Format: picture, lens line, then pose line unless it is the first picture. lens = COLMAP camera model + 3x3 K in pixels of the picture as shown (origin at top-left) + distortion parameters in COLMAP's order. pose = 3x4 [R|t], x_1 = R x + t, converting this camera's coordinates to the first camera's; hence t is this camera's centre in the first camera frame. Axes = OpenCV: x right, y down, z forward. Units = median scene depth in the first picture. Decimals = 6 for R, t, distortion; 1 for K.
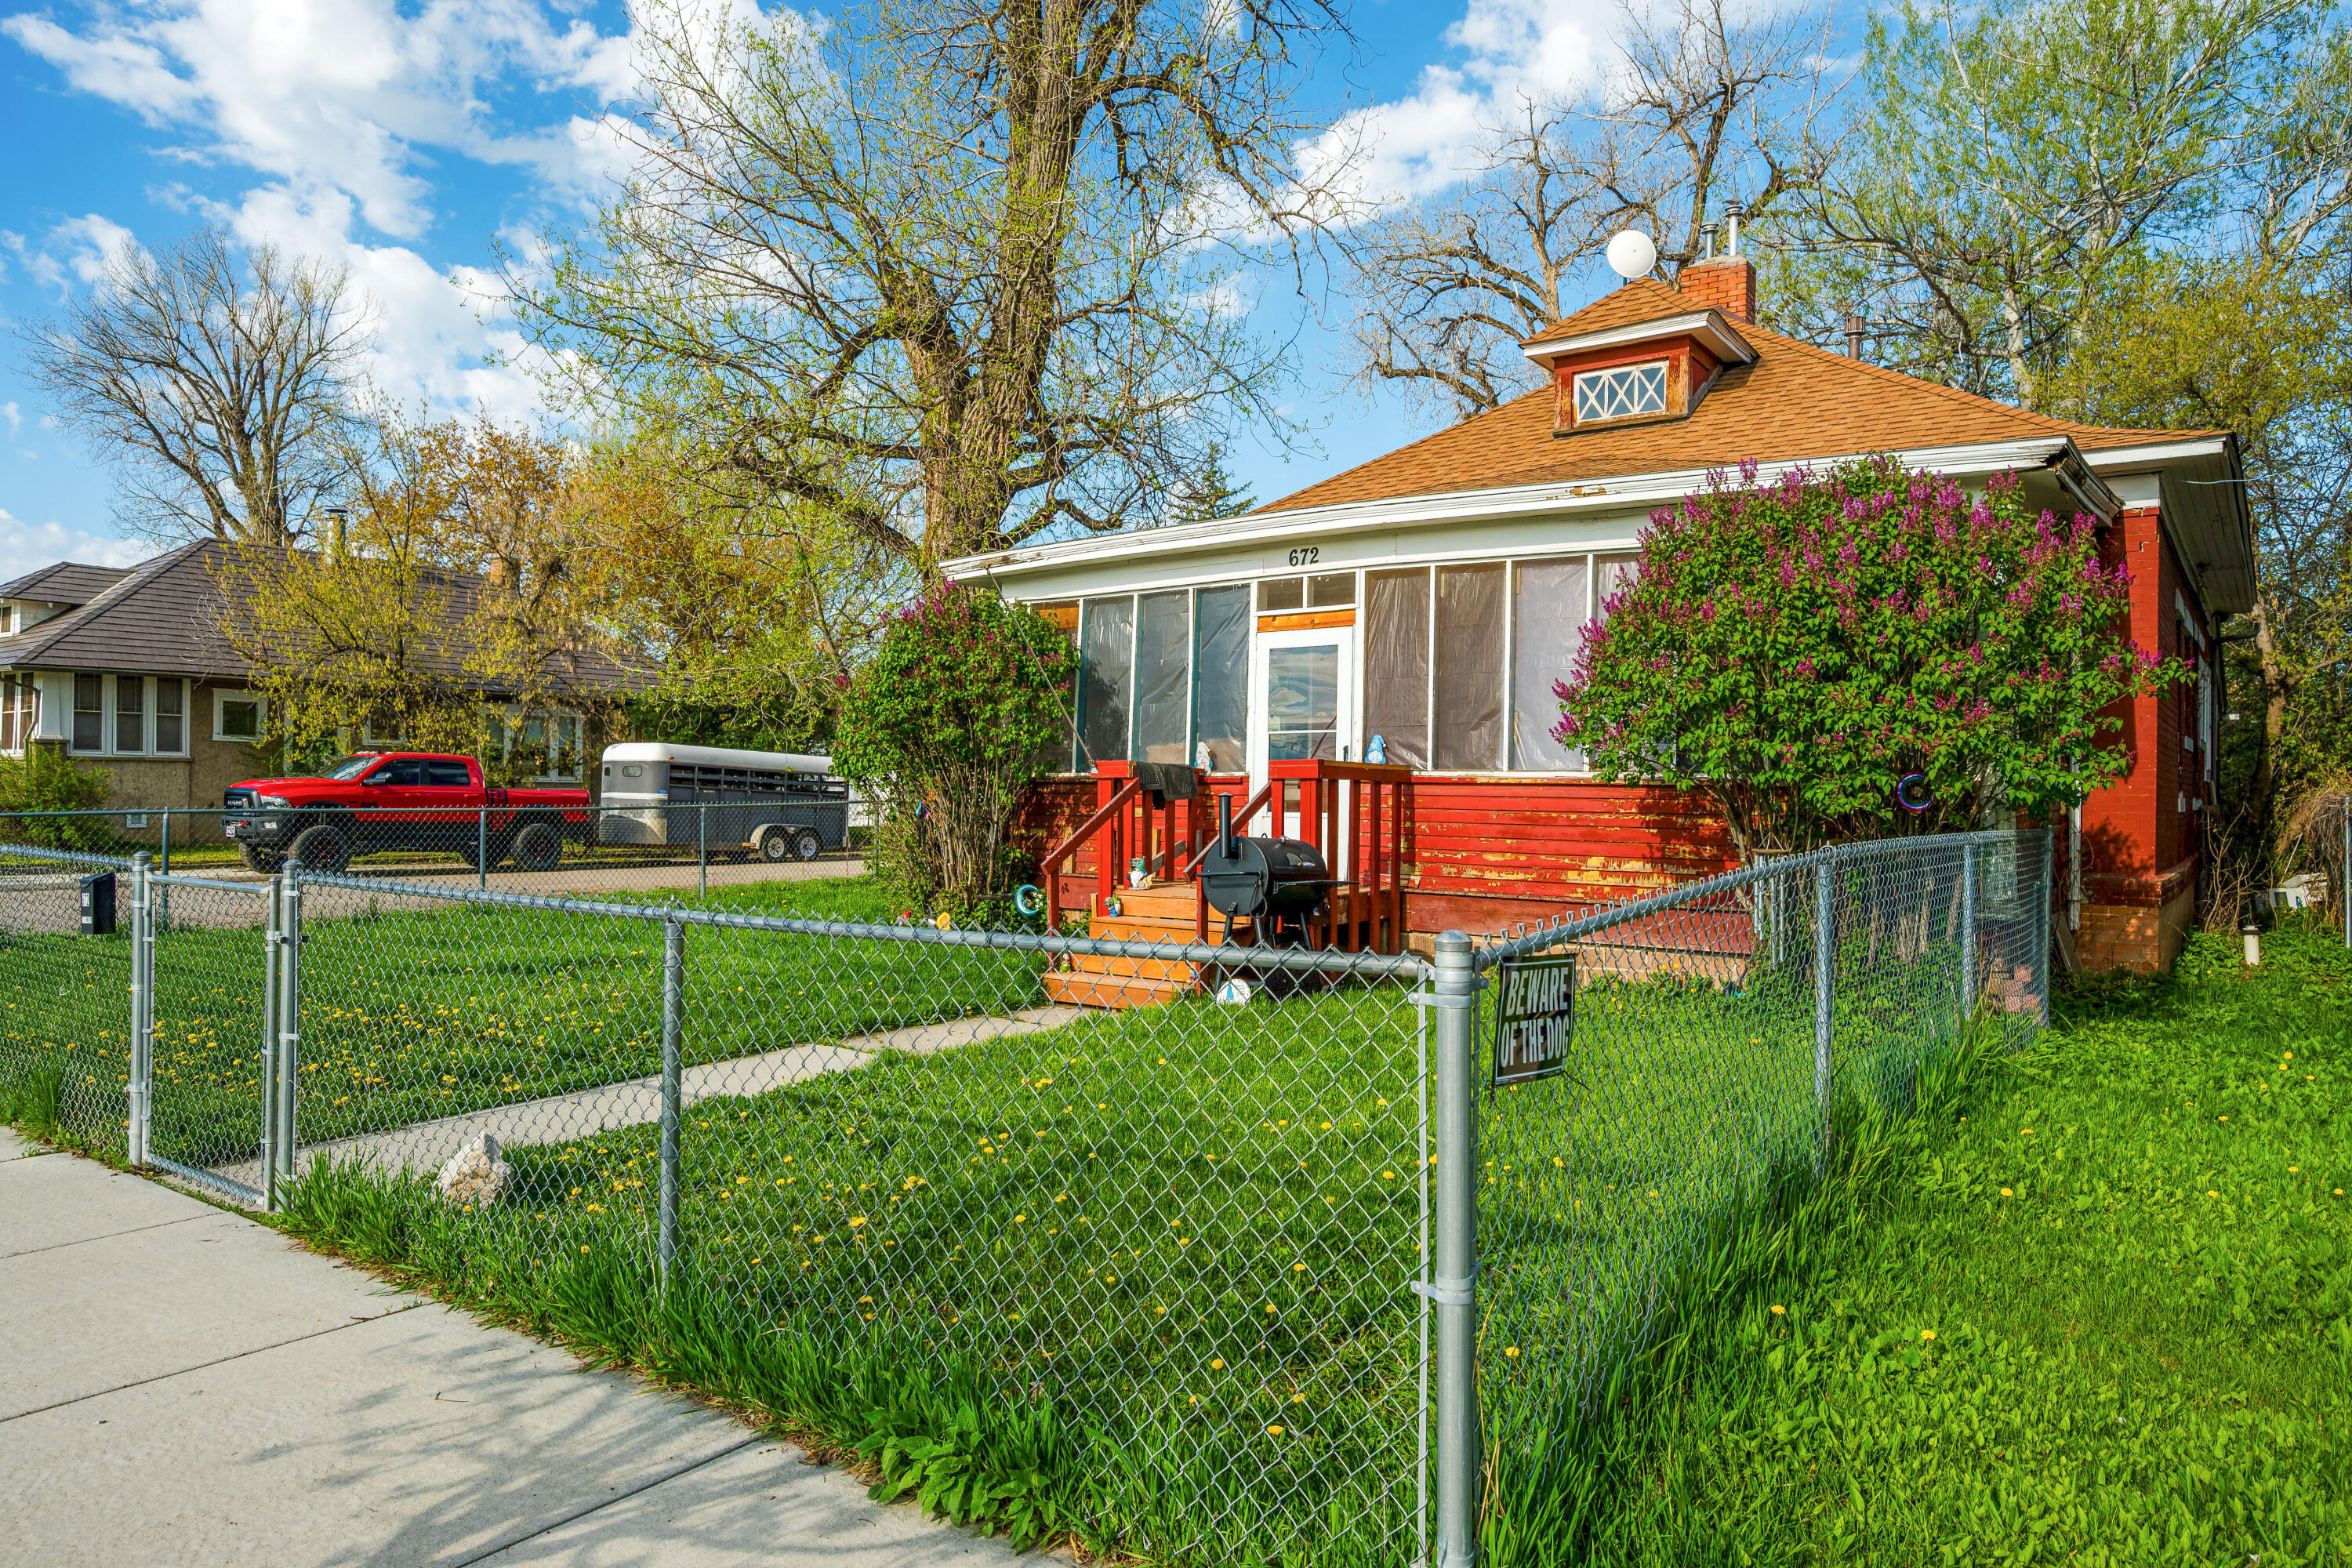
lens RADIAL K [[1502.4, 0, 1176.5], [0, 1502.4, 790.5], [0, 0, 1]] dist [-0.000192, 0.001114]
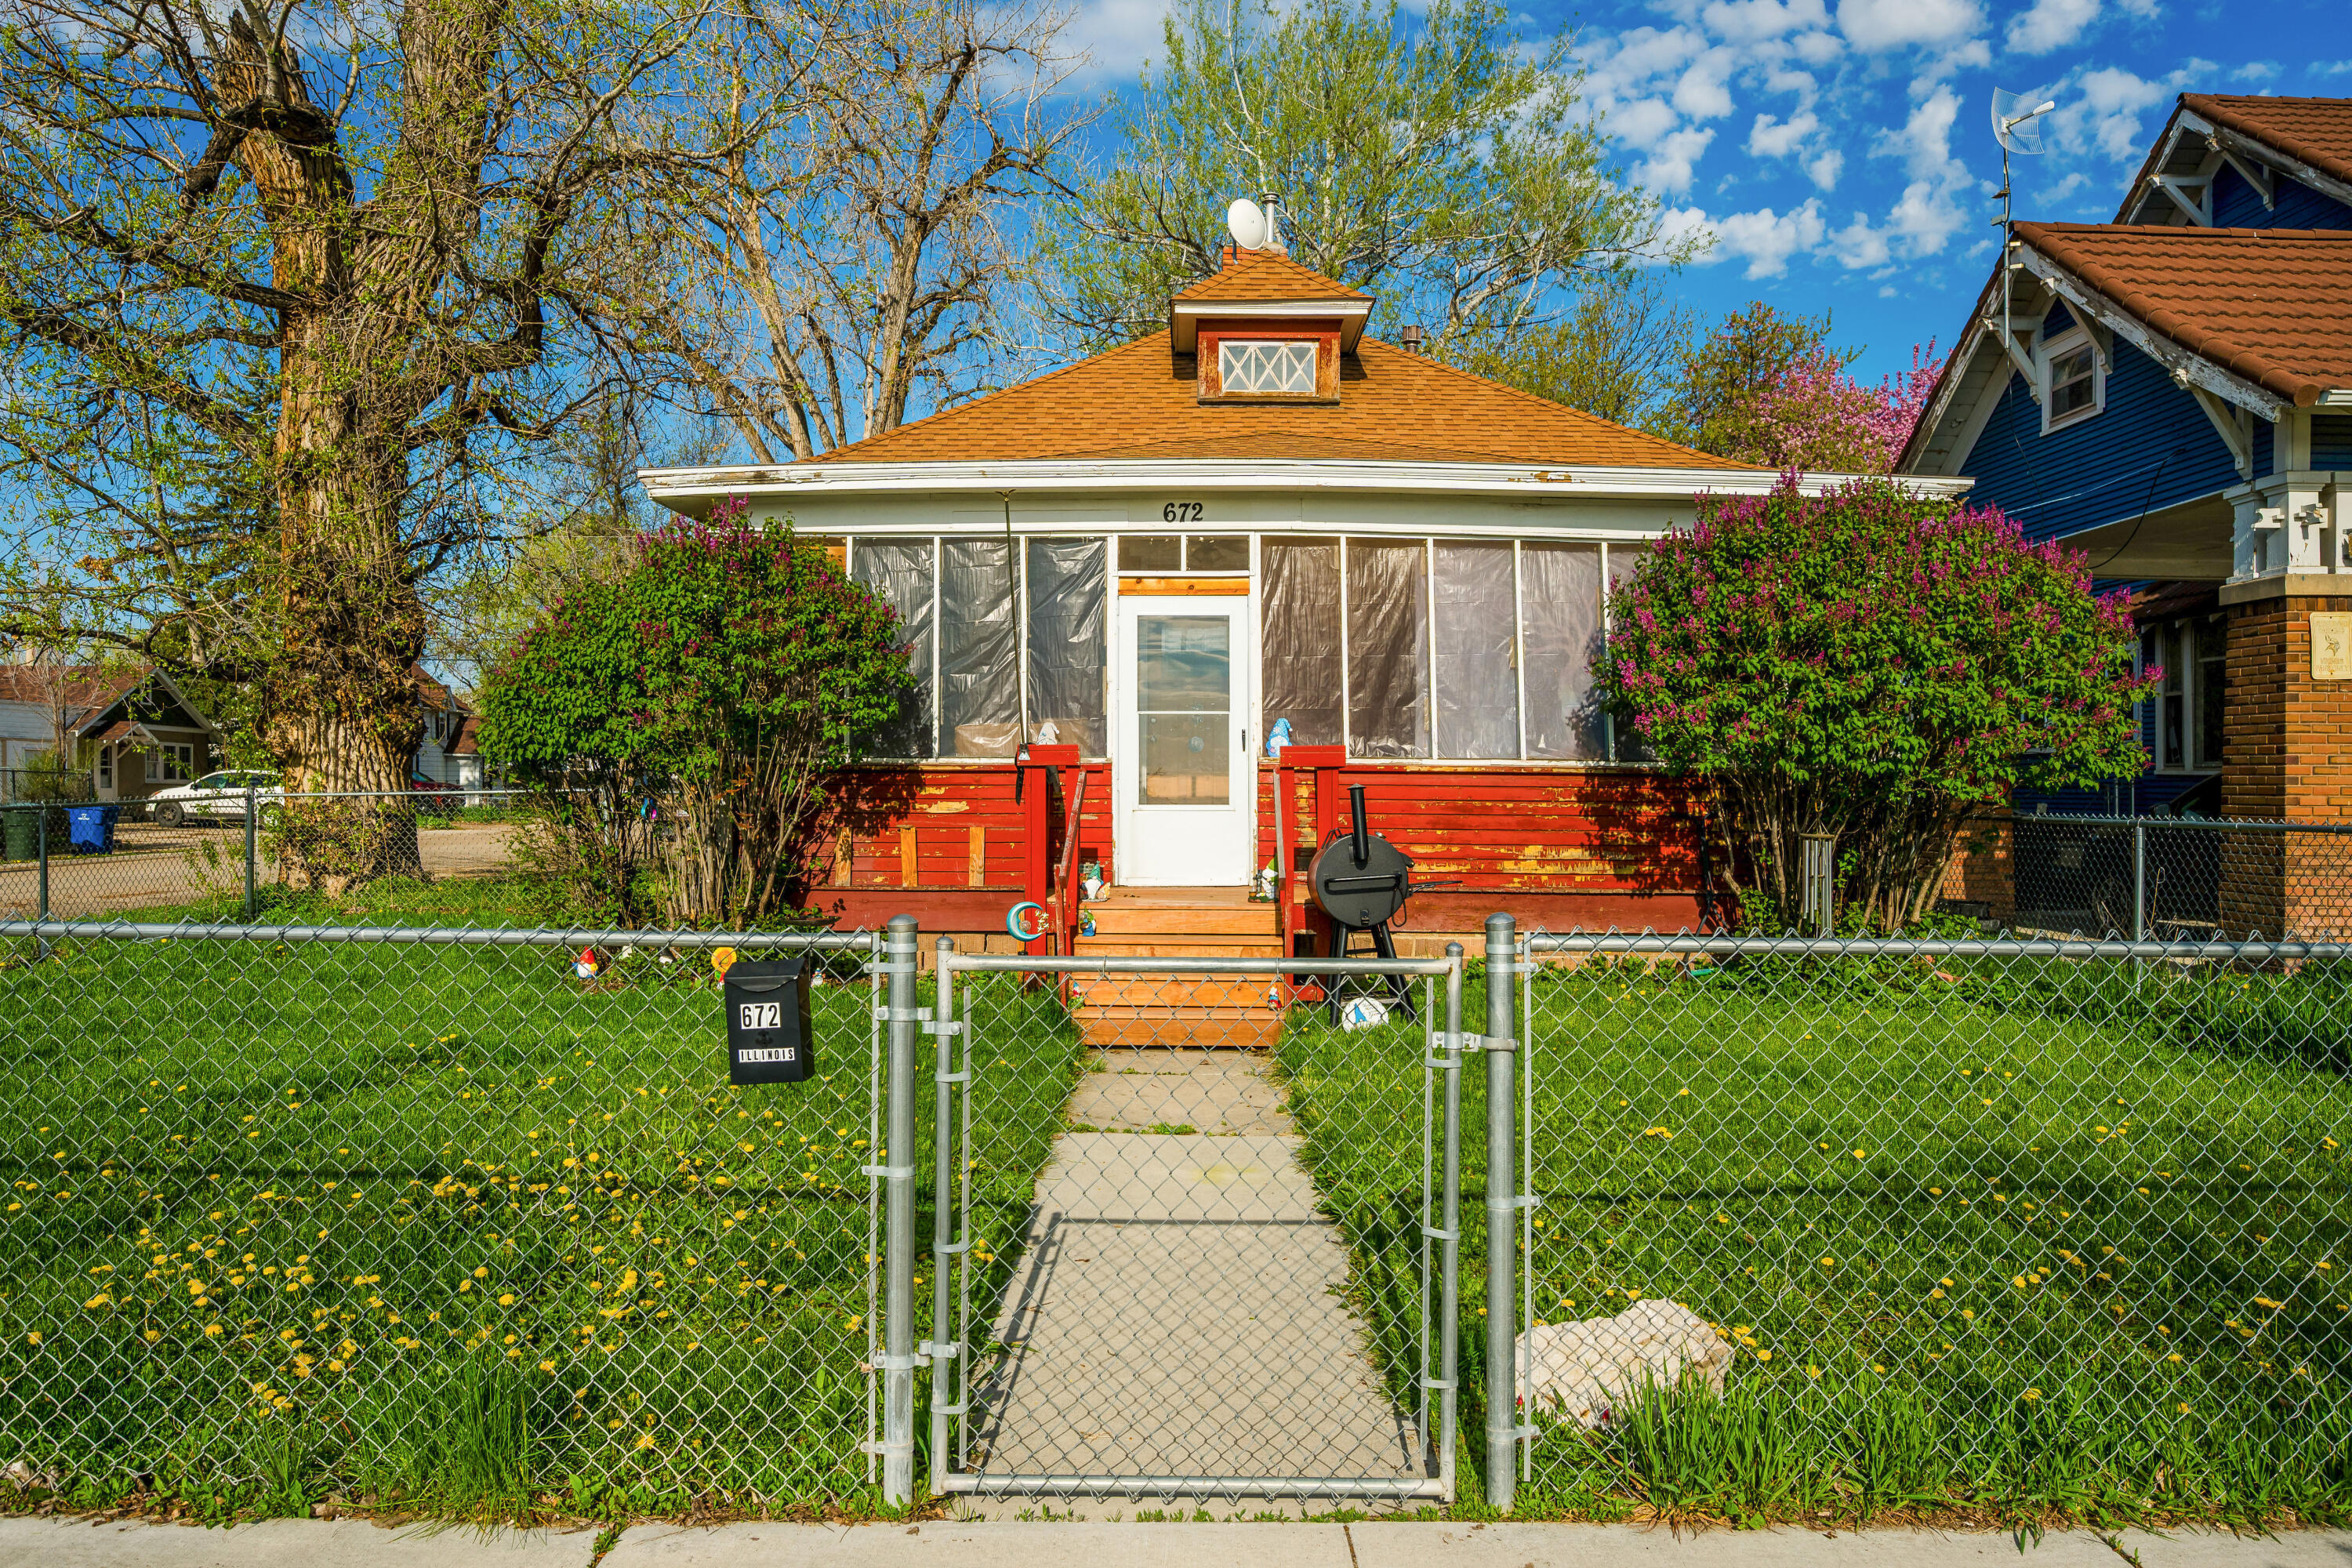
lens RADIAL K [[1623.9, 0, 1176.7], [0, 1623.9, 776.1], [0, 0, 1]] dist [-0.000476, -0.000822]
pose [[0.806643, -0.004625, 0.591021, -0.479515], [0.003020, 0.999989, 0.003703, -0.005778], [-0.591032, -0.001202, 0.806647, 0.240793]]
